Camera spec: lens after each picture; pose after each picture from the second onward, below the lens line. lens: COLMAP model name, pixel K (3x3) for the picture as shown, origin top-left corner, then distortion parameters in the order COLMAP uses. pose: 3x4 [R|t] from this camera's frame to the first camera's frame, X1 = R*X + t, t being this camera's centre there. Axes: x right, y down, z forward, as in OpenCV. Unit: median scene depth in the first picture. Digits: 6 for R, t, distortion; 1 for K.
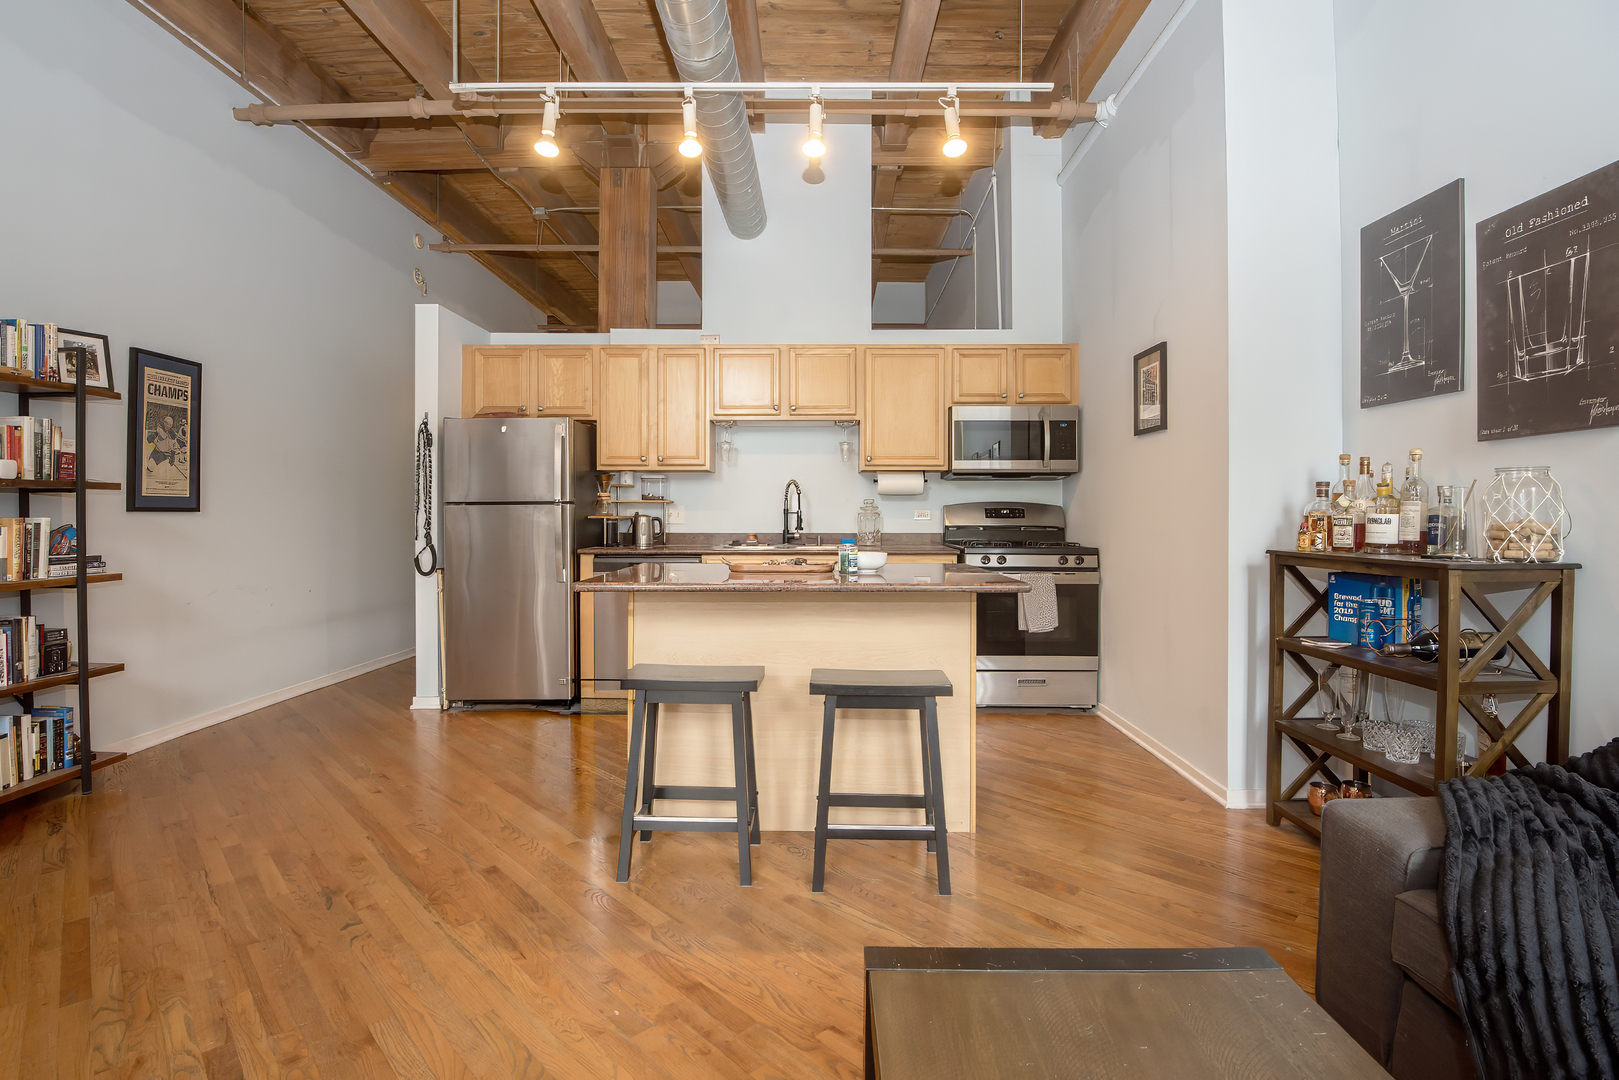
lens RADIAL K [[751.4, 0, 813.7], [0, 751.4, 514.4], [0, 0, 1]] dist [-0.013210, -0.016207]
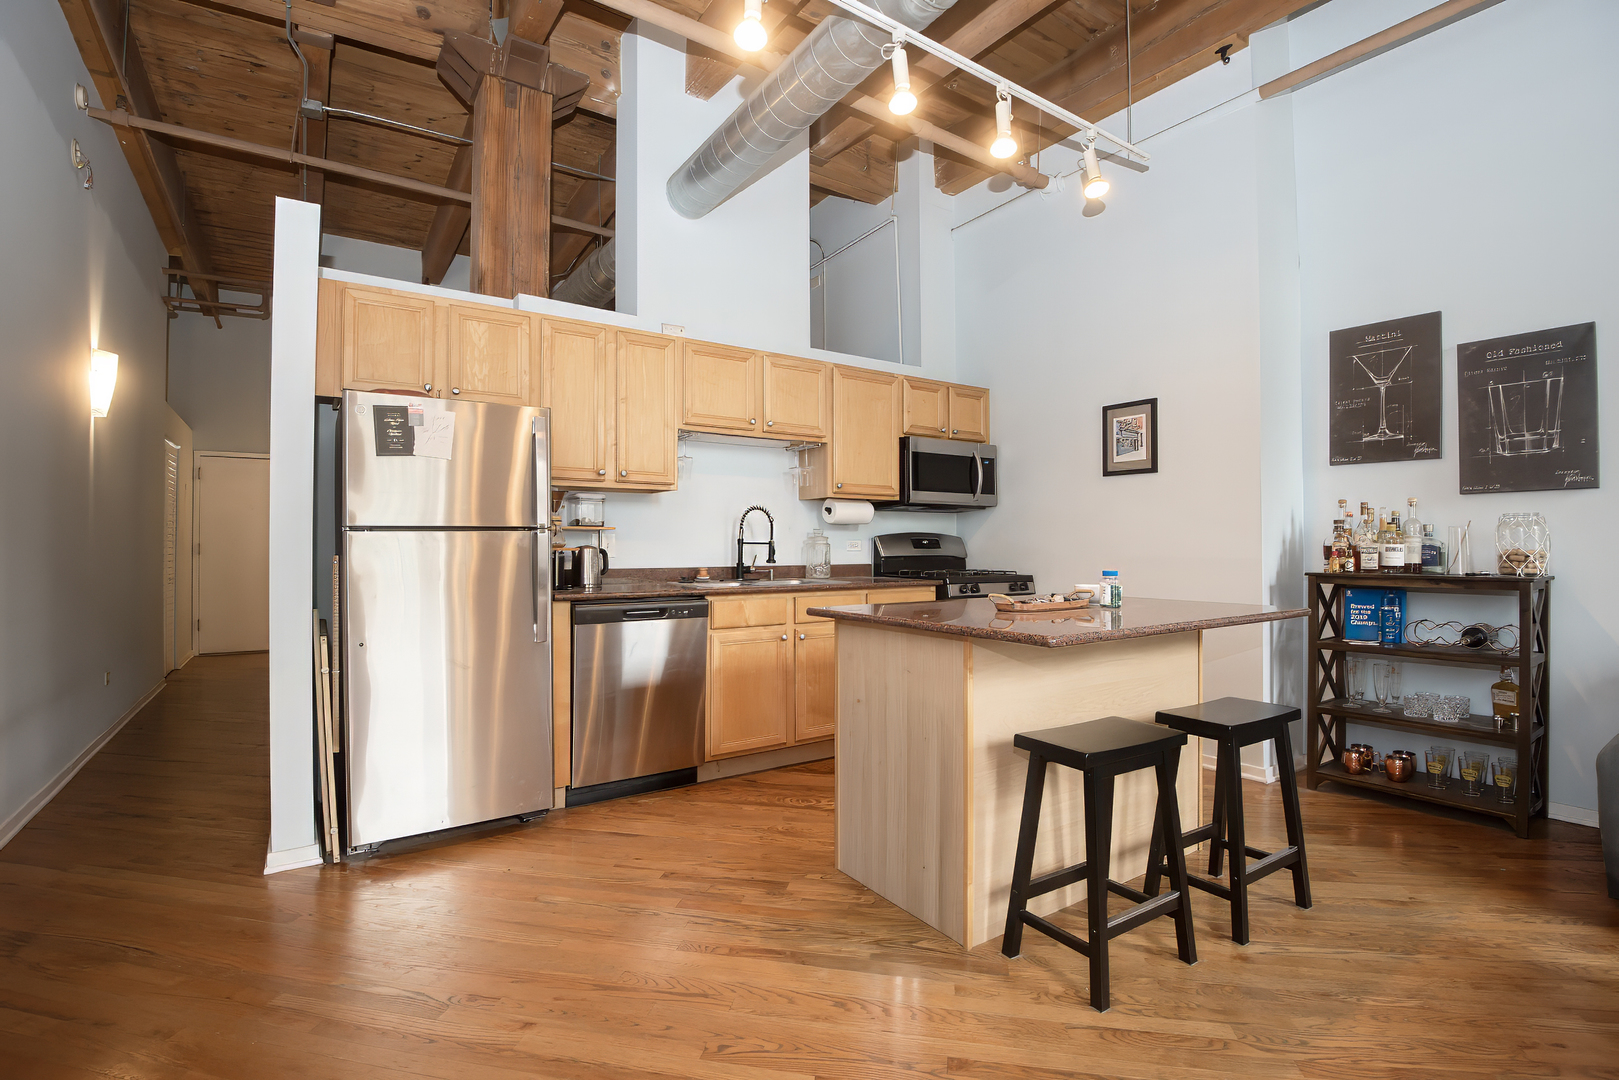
lens RADIAL K [[738.8, 0, 803.0], [0, 738.8, 533.1], [0, 0, 1]] dist [-0.015356, -0.014616]
pose [[0.828973, 0.008009, 0.559231, -0.799068], [0.000604, 0.999884, -0.015215, -0.001261], [-0.559288, 0.012951, 0.828872, 0.445469]]
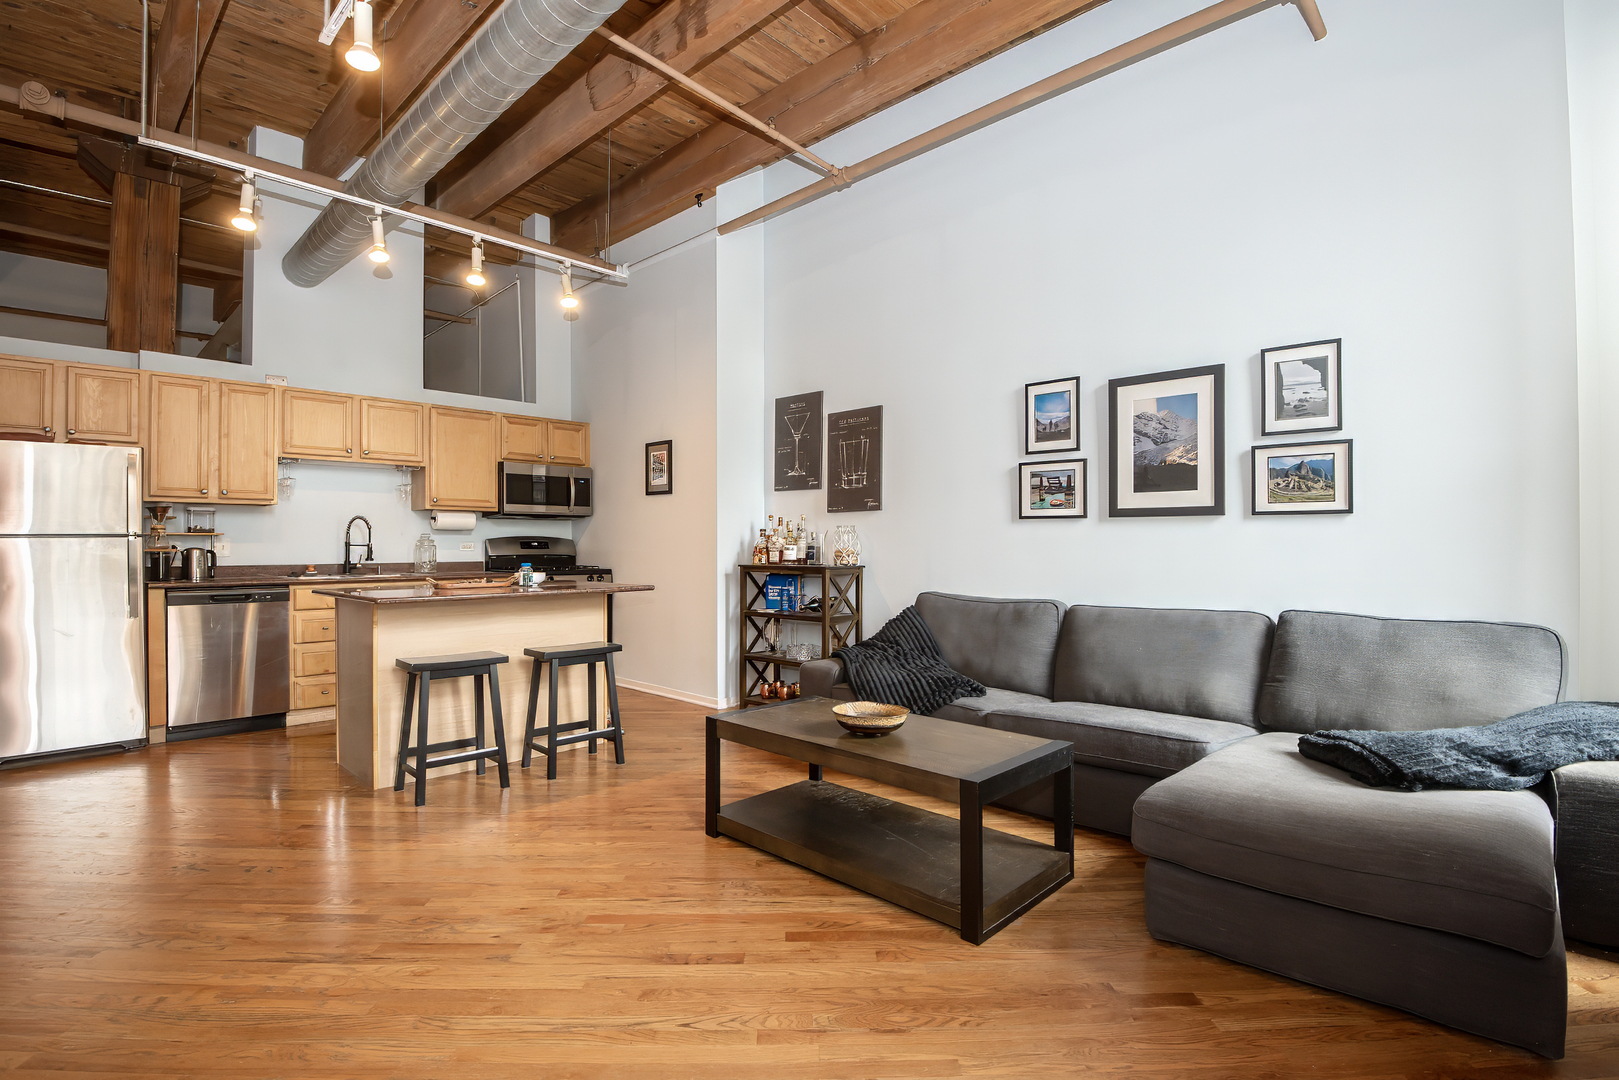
lens RADIAL K [[762.8, 0, 809.5], [0, 762.8, 540.0], [0, 0, 1]] dist [-0.020653, -0.017928]
pose [[0.685441, 0.001843, 0.728126, -0.666873], [0.002675, 0.999984, -0.005050, -0.004238], [-0.728123, 0.005409, 0.685425, -0.444567]]
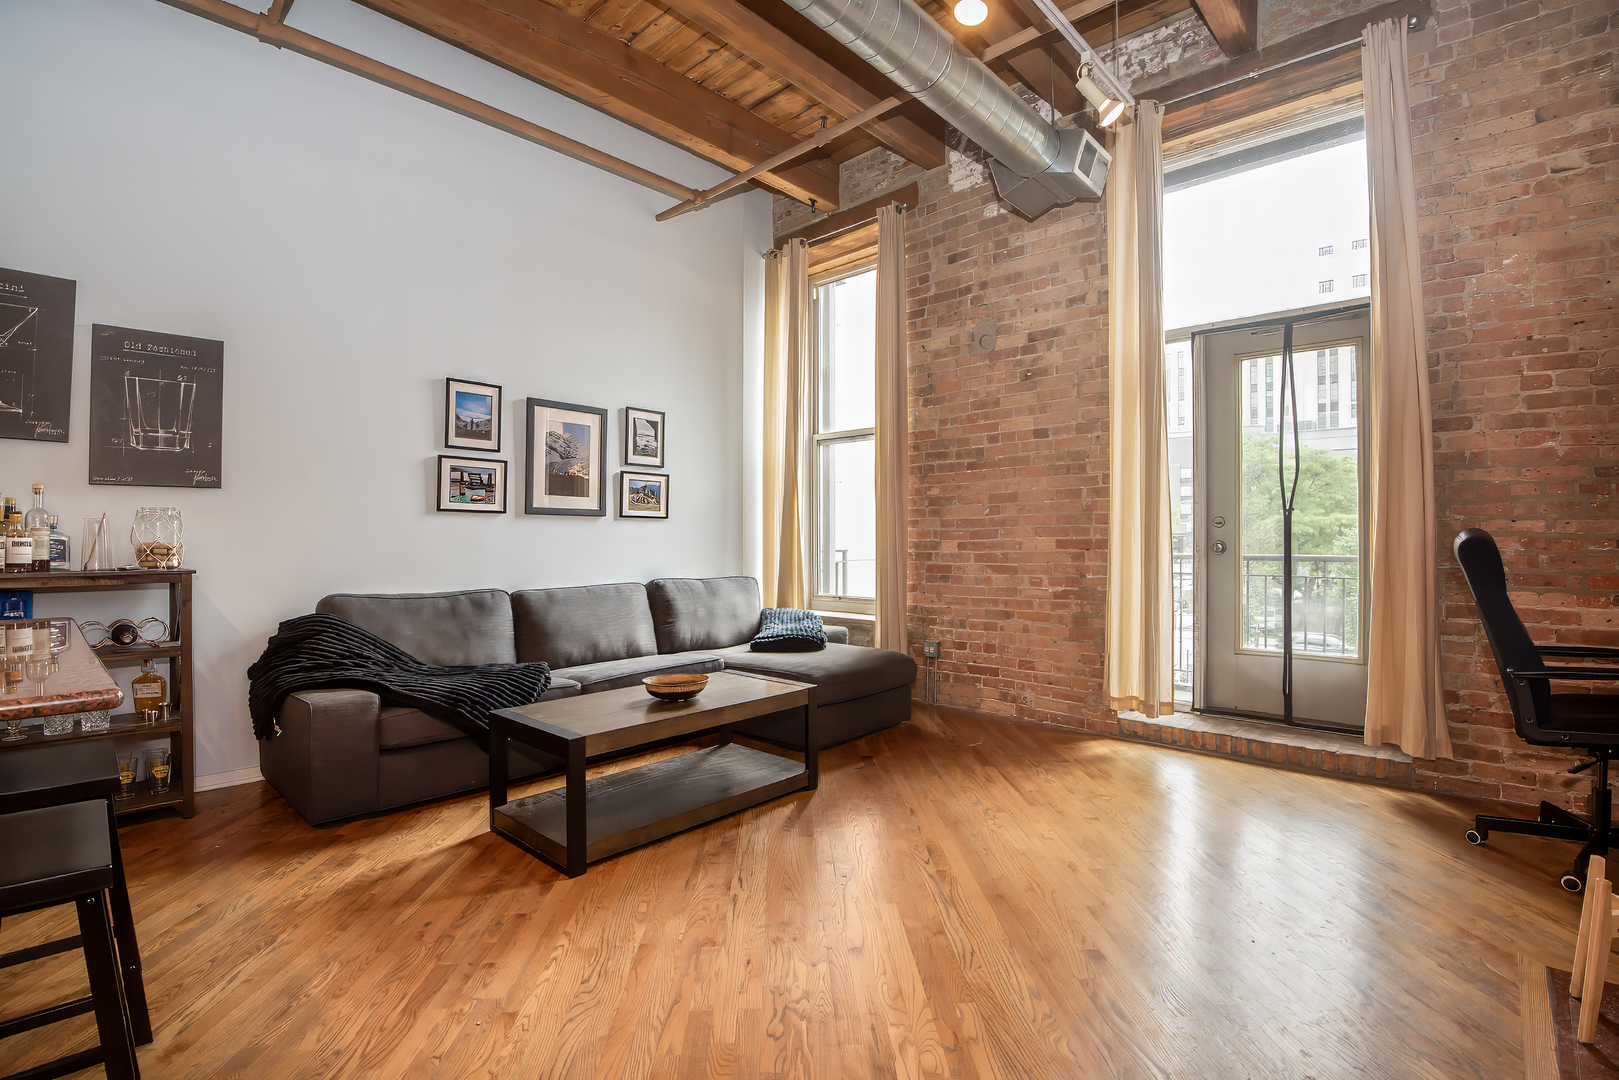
lens RADIAL K [[738.8, 0, 803.0], [0, 738.8, 533.1], [0, 0, 1]] dist [-0.015356, -0.014616]
pose [[-0.736036, 0.003743, 0.676932, -0.786268], [-0.000694, 0.999980, -0.006285, -0.001410], [-0.676942, -0.005096, -0.736018, 0.885973]]
